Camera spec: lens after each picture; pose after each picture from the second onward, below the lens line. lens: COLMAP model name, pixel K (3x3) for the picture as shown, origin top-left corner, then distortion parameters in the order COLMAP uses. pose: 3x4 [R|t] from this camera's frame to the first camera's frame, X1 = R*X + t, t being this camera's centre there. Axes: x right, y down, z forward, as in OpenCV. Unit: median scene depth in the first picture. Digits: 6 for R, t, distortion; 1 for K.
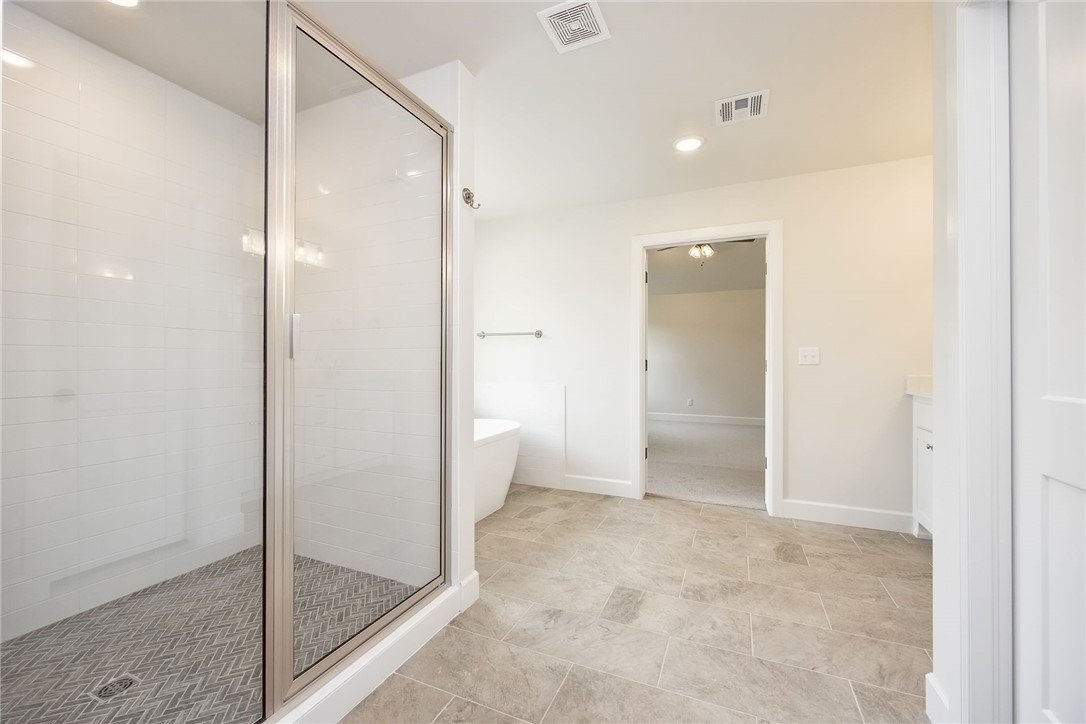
lens RADIAL K [[434.0, 0, 538.9], [0, 434.0, 360.6], [0, 0, 1]] dist [-0.004567, 0.000935]
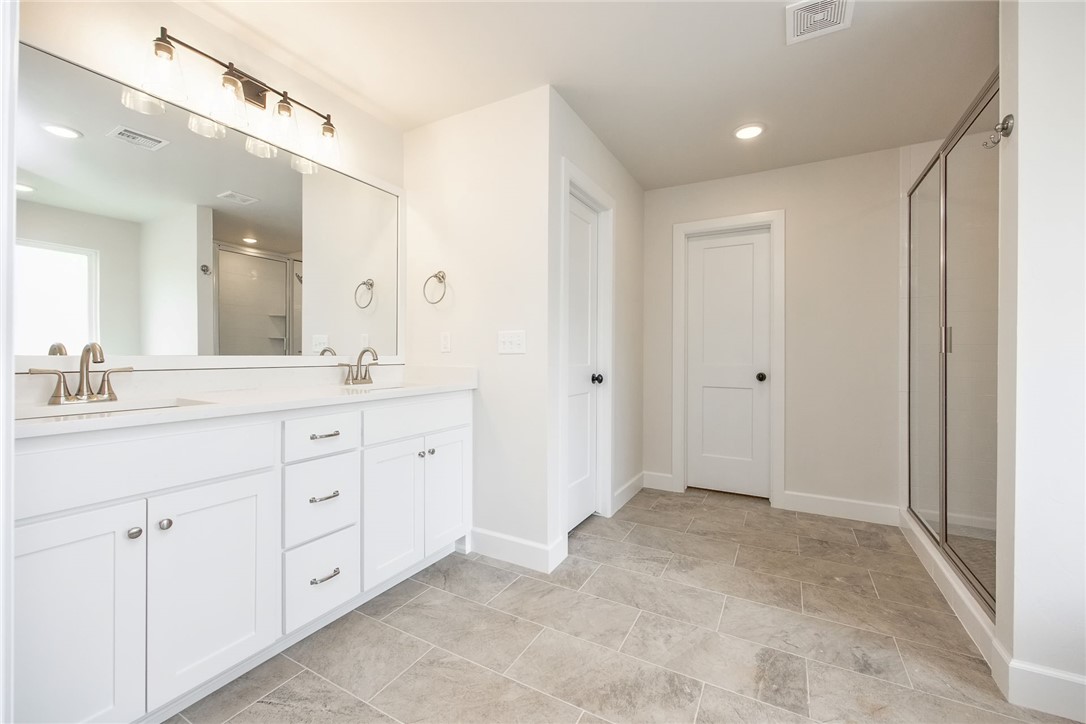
lens RADIAL K [[434.0, 0, 542.4], [0, 434.0, 349.0], [0, 0, 1]] dist [-0.004567, 0.000935]
pose [[-0.996612, -0.004957, 0.082095, 0.551457], [-0.006048, 0.999897, -0.013036, 0.010386], [-0.082022, -0.013488, -0.996539, 1.797275]]
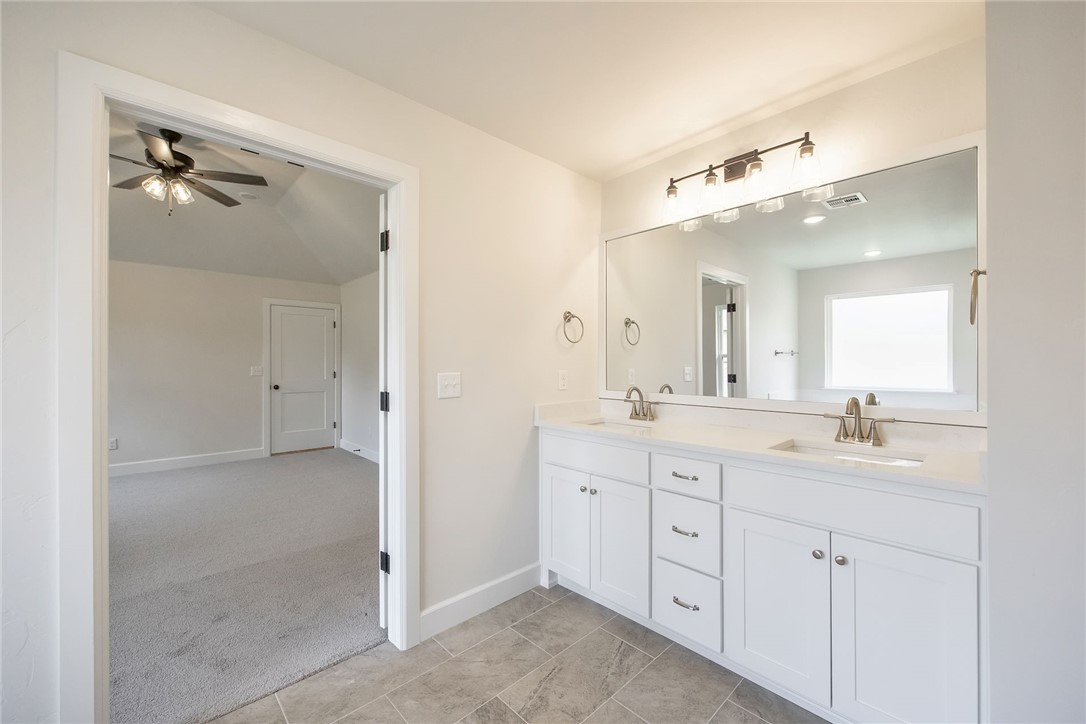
lens RADIAL K [[434.0, 0, 550.5], [0, 434.0, 362.5], [0, 0, 1]] dist [-0.004567, 0.000935]
pose [[0.366219, 0.001759, 0.930527, 0.071815], [-0.005684, 0.999984, 0.000347, -0.074056], [-0.930512, -0.005416, 0.366223, 0.940478]]
